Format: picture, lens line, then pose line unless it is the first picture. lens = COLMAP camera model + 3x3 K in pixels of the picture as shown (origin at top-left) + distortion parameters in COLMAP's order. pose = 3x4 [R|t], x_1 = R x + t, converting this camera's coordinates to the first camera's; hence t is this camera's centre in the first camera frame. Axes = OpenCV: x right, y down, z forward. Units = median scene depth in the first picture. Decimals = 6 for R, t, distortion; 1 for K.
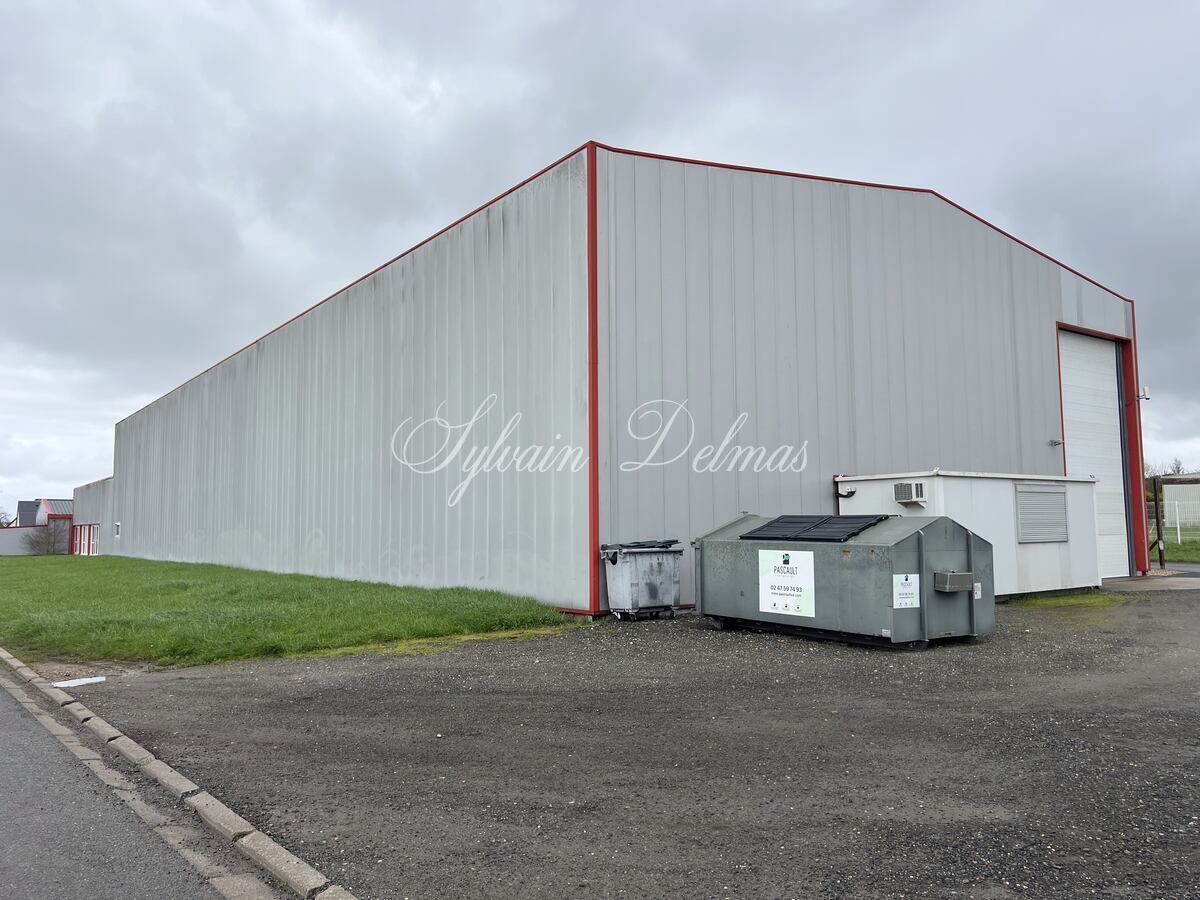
lens RADIAL K [[905.0, 0, 600.0], [0, 905.0, 450.0], [0, 0, 1]] dist [0.030679, -0.013628]
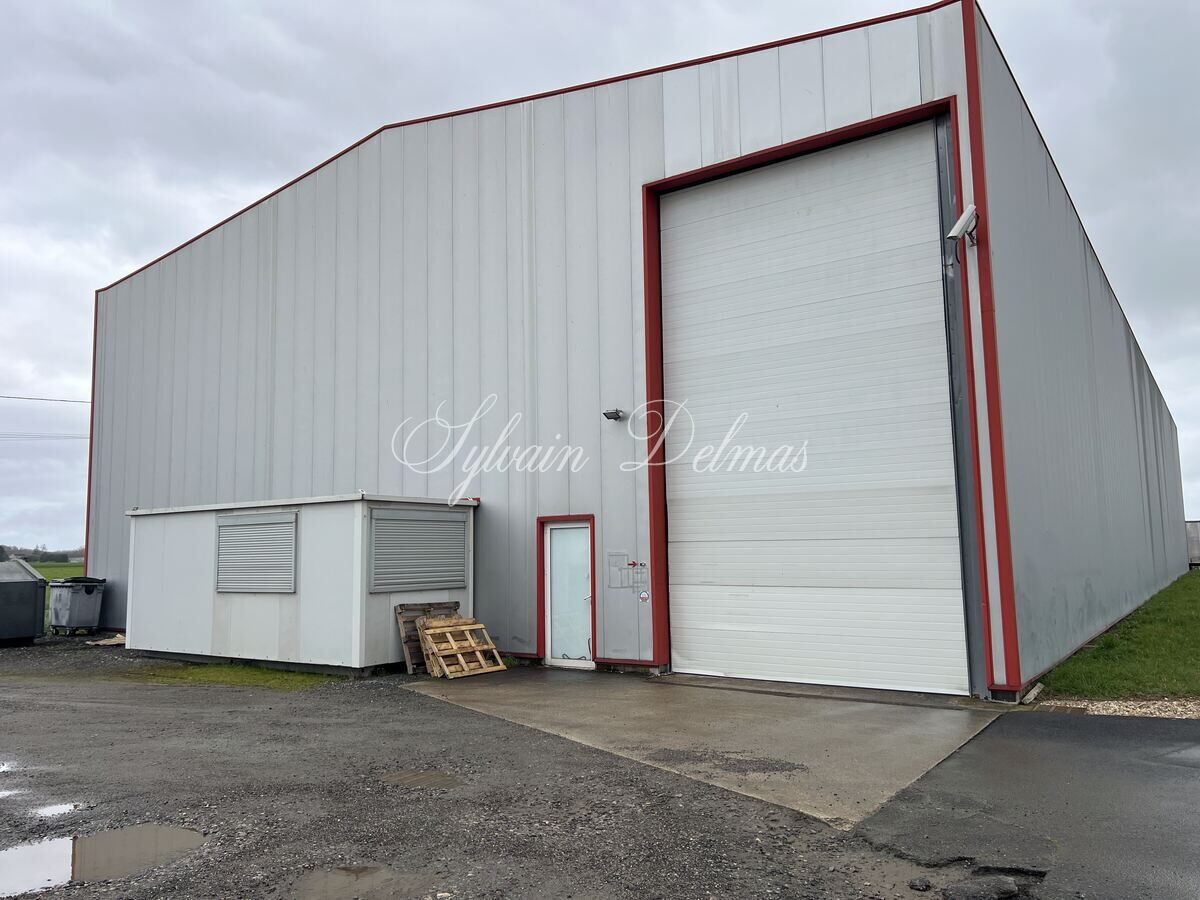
lens RADIAL K [[905.0, 0, 600.0], [0, 905.0, 450.0], [0, 0, 1]] dist [0.030679, -0.013628]
pose [[0.327093, -0.099747, -0.939713, 1.242224], [0.094511, 0.992881, -0.072494, 0.064480], [0.940254, -0.065101, 0.334191, 0.994550]]
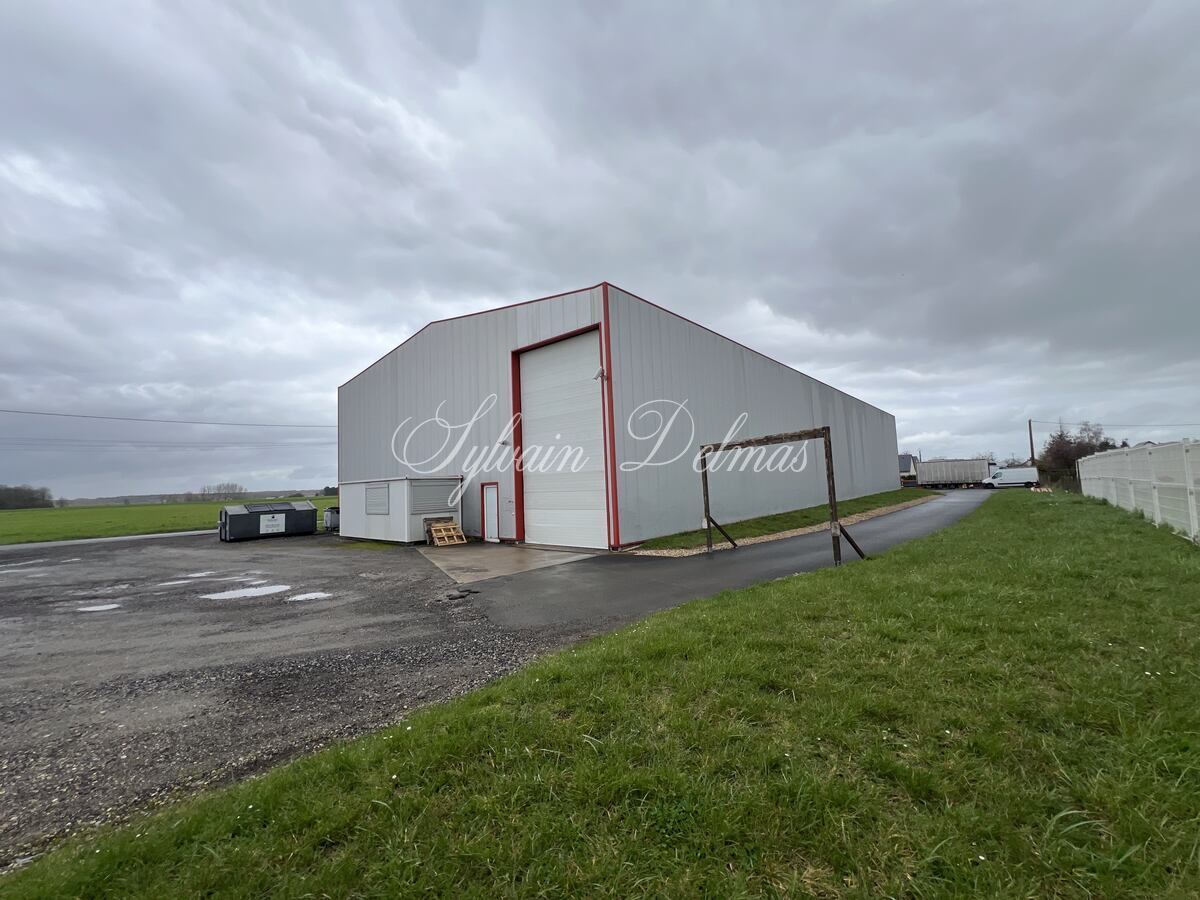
lens RADIAL K [[484.4, 0, 606.6], [0, 484.4, 449.5], [0, 0, 1]] dist [-0.001622, -0.000191]
pose [[0.244203, -0.068389, -0.967309, 1.549643], [0.119355, 0.992045, -0.040006, 0.063075], [0.962351, -0.105684, 0.250423, 1.190670]]
